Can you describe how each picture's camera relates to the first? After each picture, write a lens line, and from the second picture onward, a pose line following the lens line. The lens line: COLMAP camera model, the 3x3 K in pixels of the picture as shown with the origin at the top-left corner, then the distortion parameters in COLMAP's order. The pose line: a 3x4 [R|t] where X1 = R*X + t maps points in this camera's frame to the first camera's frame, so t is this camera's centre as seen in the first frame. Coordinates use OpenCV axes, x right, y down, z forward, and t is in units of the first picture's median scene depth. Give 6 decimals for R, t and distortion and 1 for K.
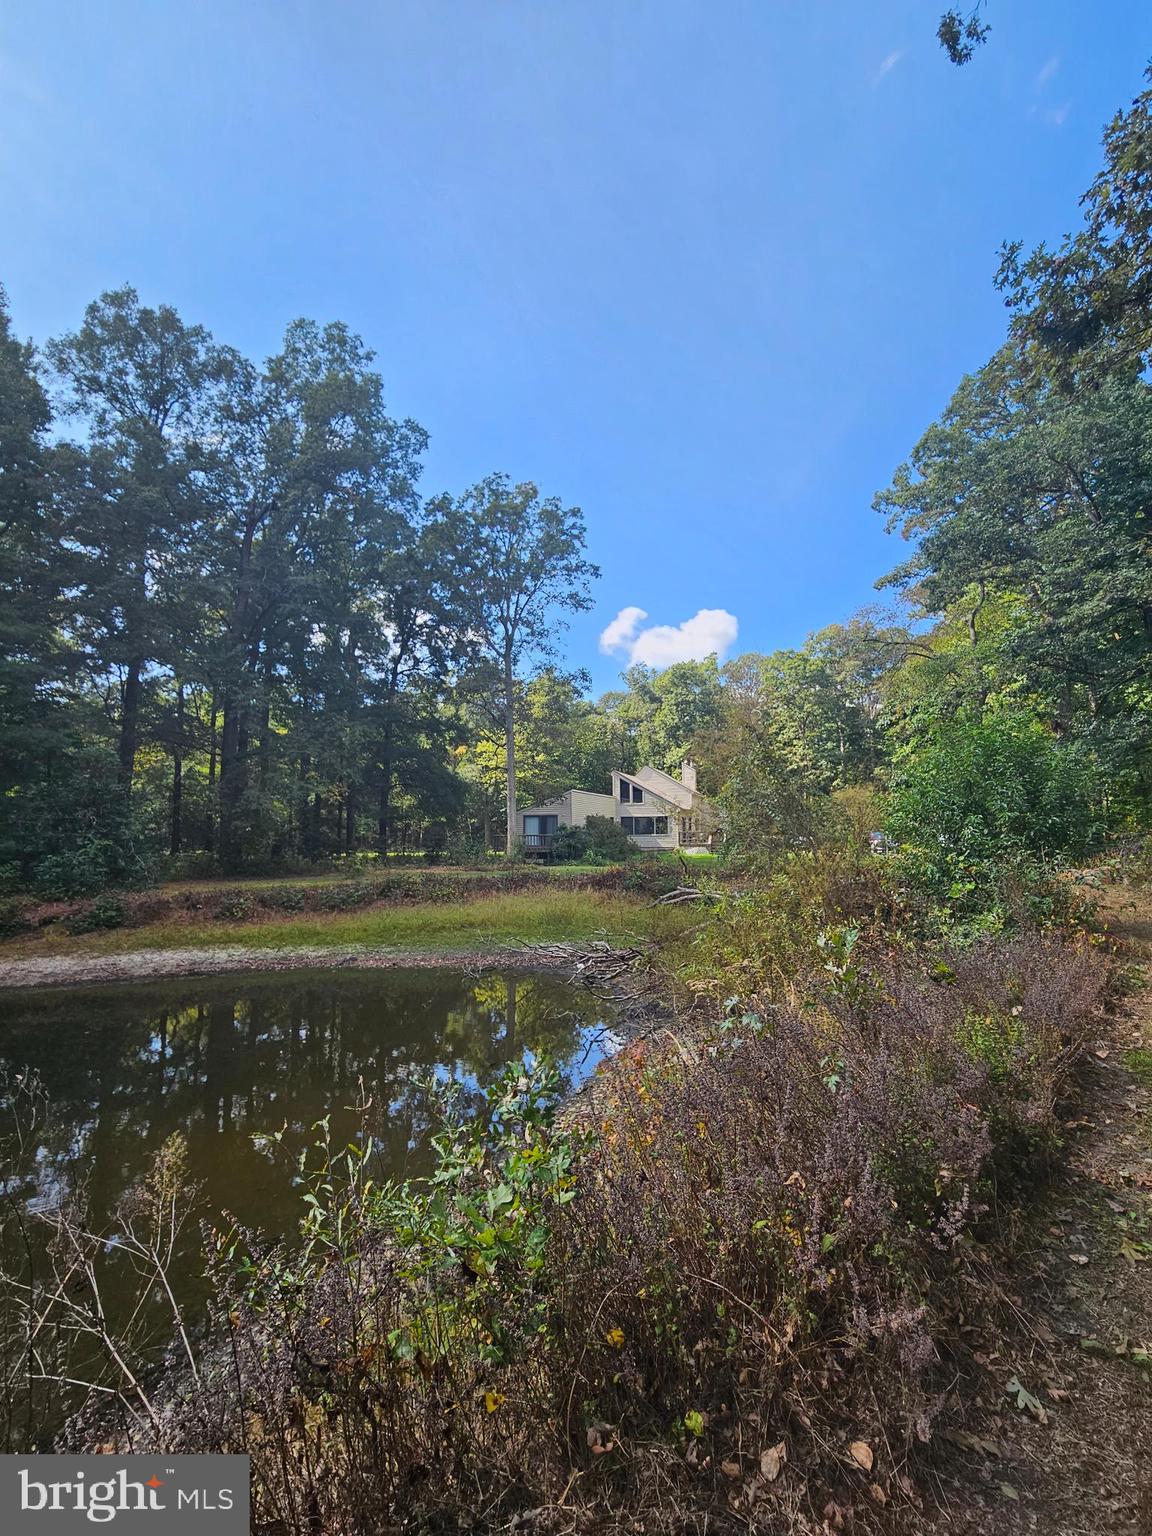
lens RADIAL K [[615.8, 0, 583.5], [0, 615.8, 774.9], [0, 0, 1]] dist [-0.000415, -0.000427]
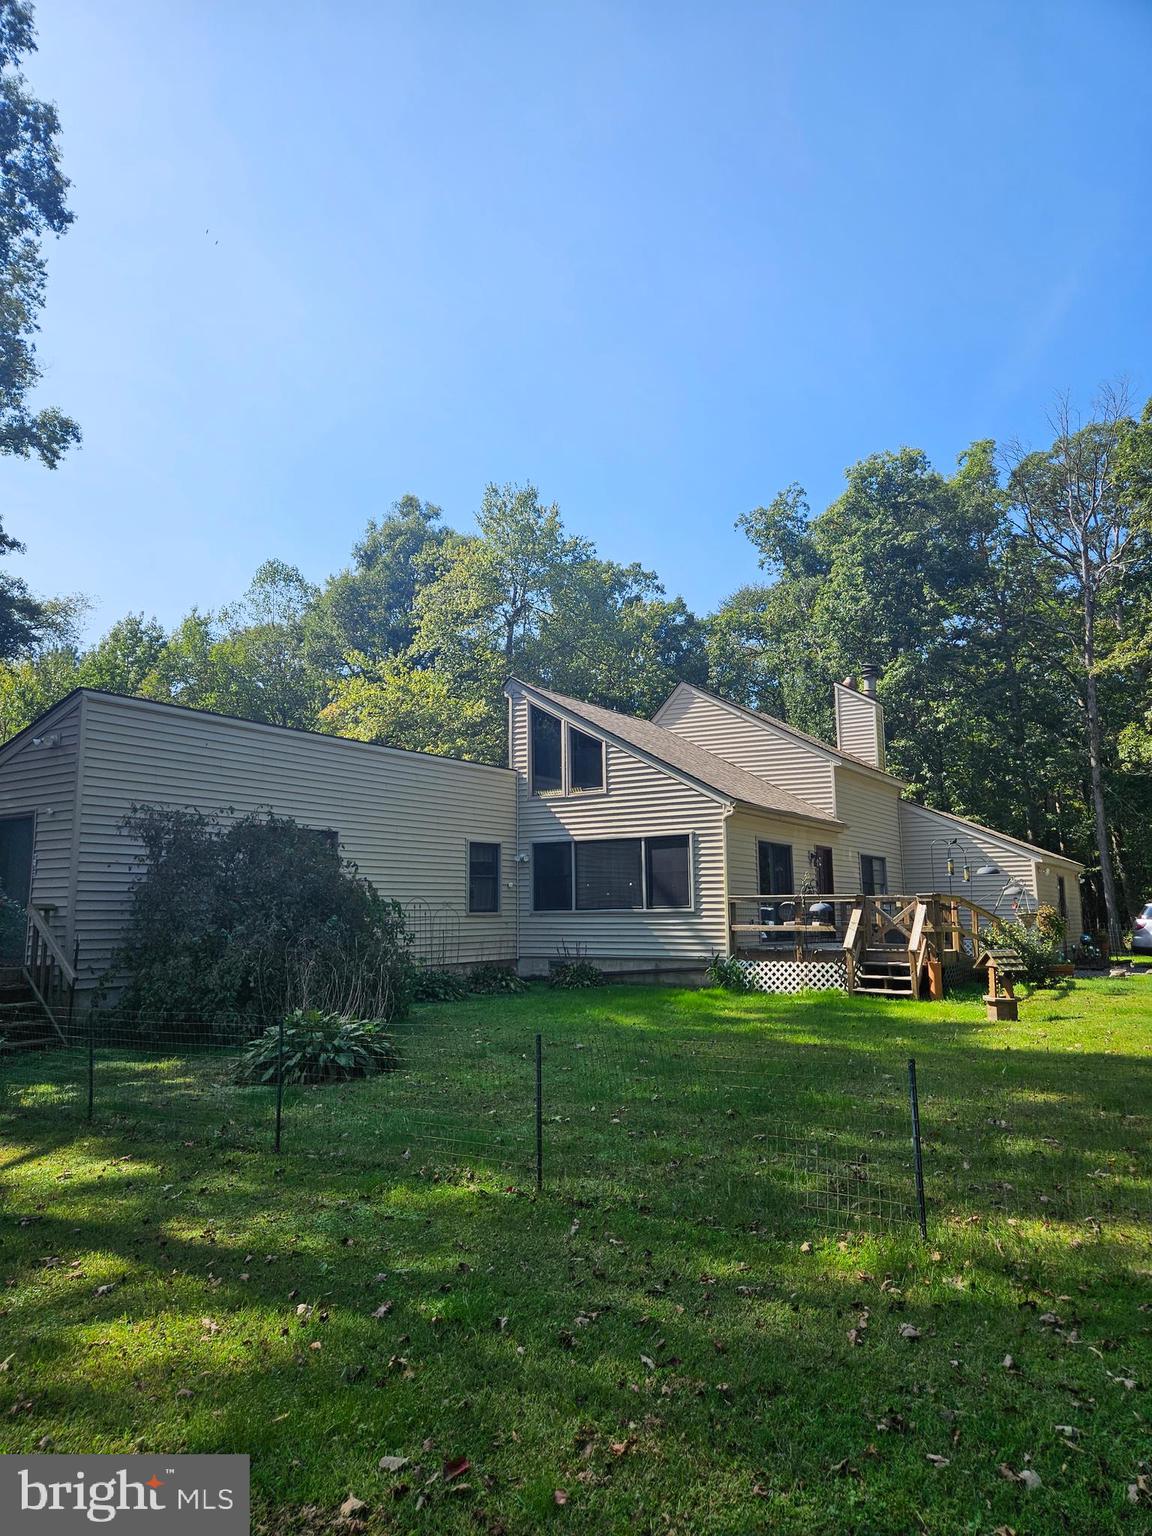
lens RADIAL K [[1012.1, 0, 578.7], [0, 1012.1, 774.2], [0, 0, 1]] dist [0.075345, -0.060502]
pose [[0.972453, -0.032587, -0.230810, 0.234712], [0.022224, 0.998631, -0.047359, 0.075100], [0.232038, 0.040924, 0.971846, 0.719898]]
